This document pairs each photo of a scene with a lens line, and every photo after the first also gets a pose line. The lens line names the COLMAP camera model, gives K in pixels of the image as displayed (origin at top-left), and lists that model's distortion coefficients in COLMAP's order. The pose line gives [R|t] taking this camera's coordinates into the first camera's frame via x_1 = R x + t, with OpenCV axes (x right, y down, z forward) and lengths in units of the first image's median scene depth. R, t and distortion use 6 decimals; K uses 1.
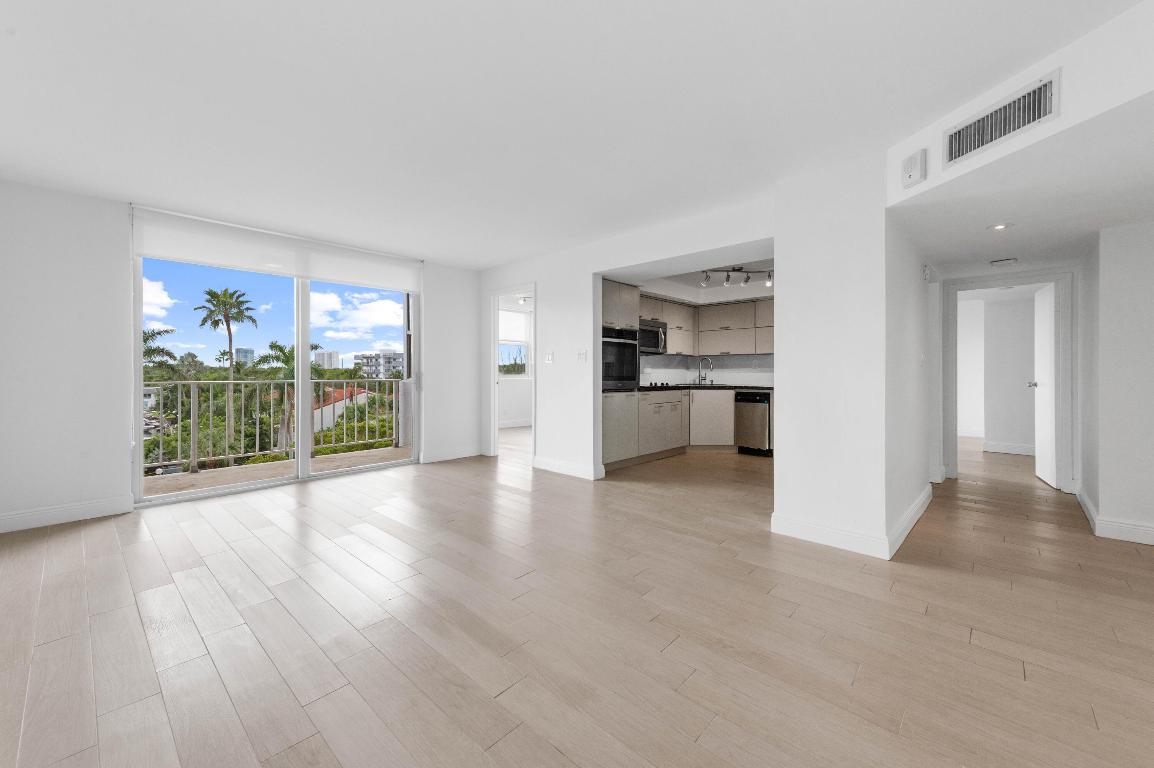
lens RADIAL K [[469.9, 0, 581.1], [0, 469.9, 372.0], [0, 0, 1]] dist [0.025557, -0.000707]
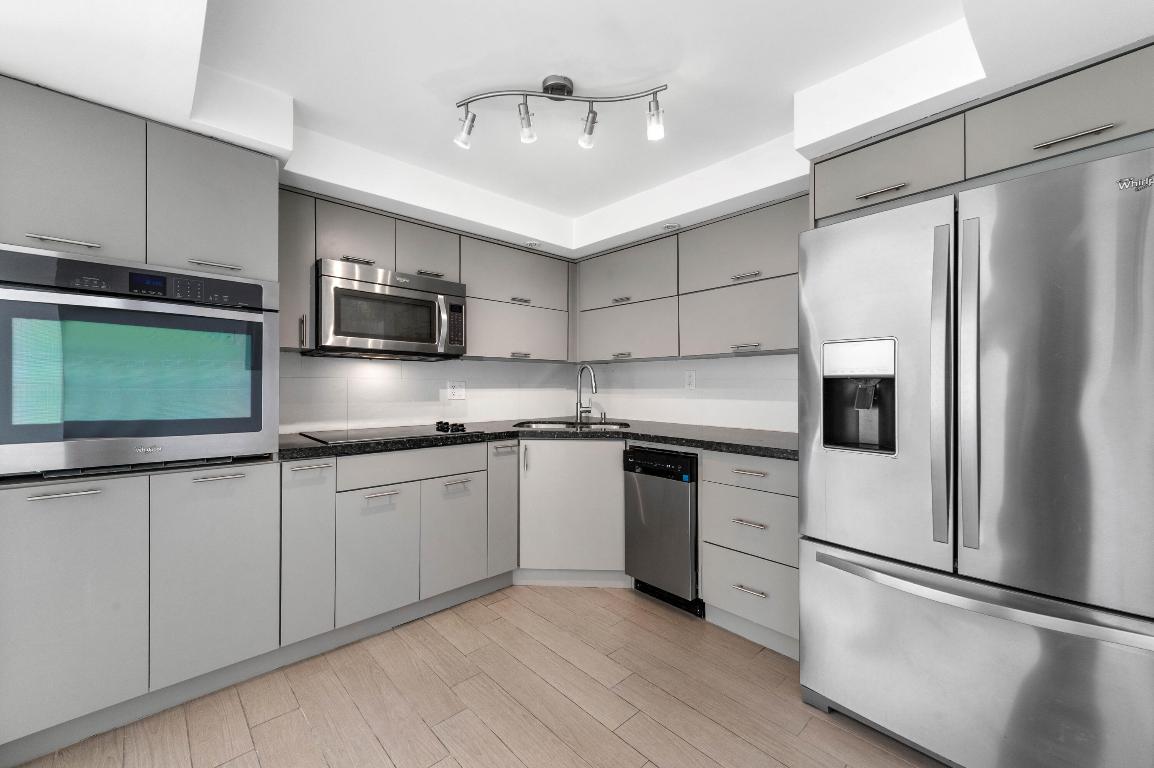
lens RADIAL K [[469.9, 0, 577.2], [0, 469.9, 387.3], [0, 0, 1]] dist [0.025557, -0.000707]
pose [[0.996671, 0.000197, -0.081528, 0.321939], [0.000460, 0.999968, 0.008041, -0.013636], [0.081527, -0.008051, 0.996639, 0.585626]]
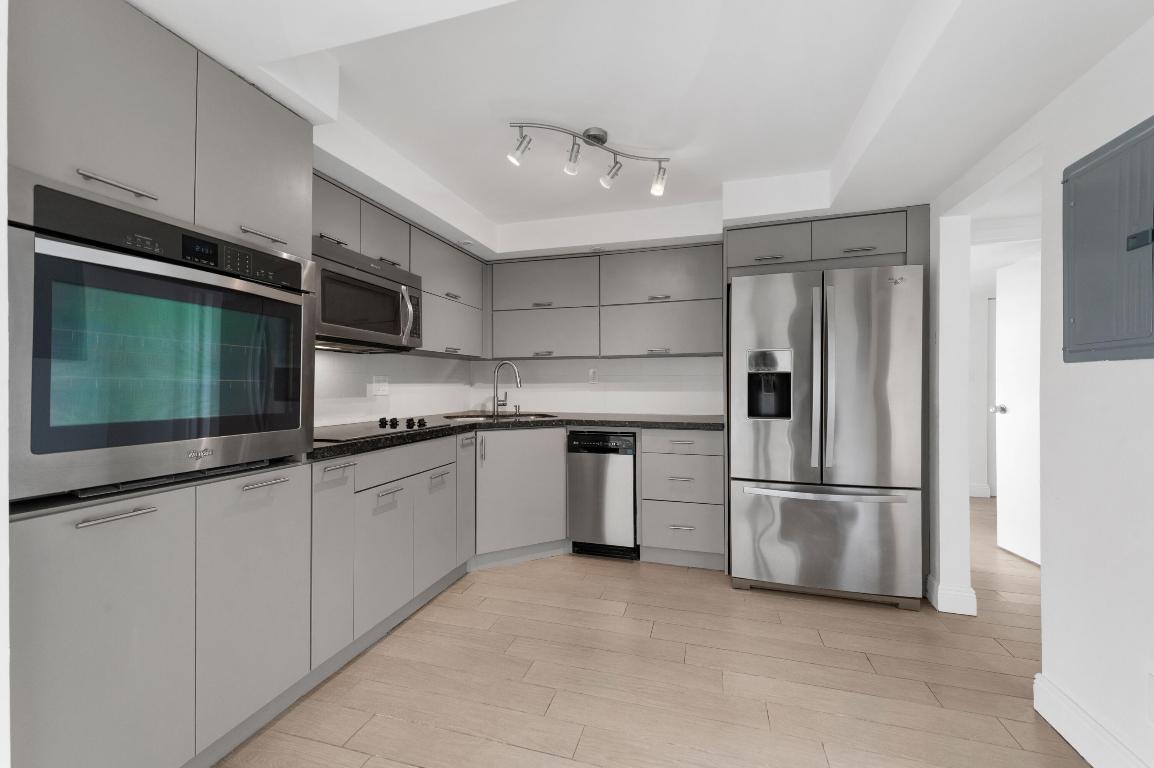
lens RADIAL K [[469.9, 0, 587.8], [0, 469.9, 383.8], [0, 0, 1]] dist [0.025557, -0.000707]
pose [[0.892196, -0.003078, 0.451638, 0.125444], [0.001936, 0.999994, 0.002991, -0.009001], [-0.451644, -0.001794, 0.892196, 0.559592]]
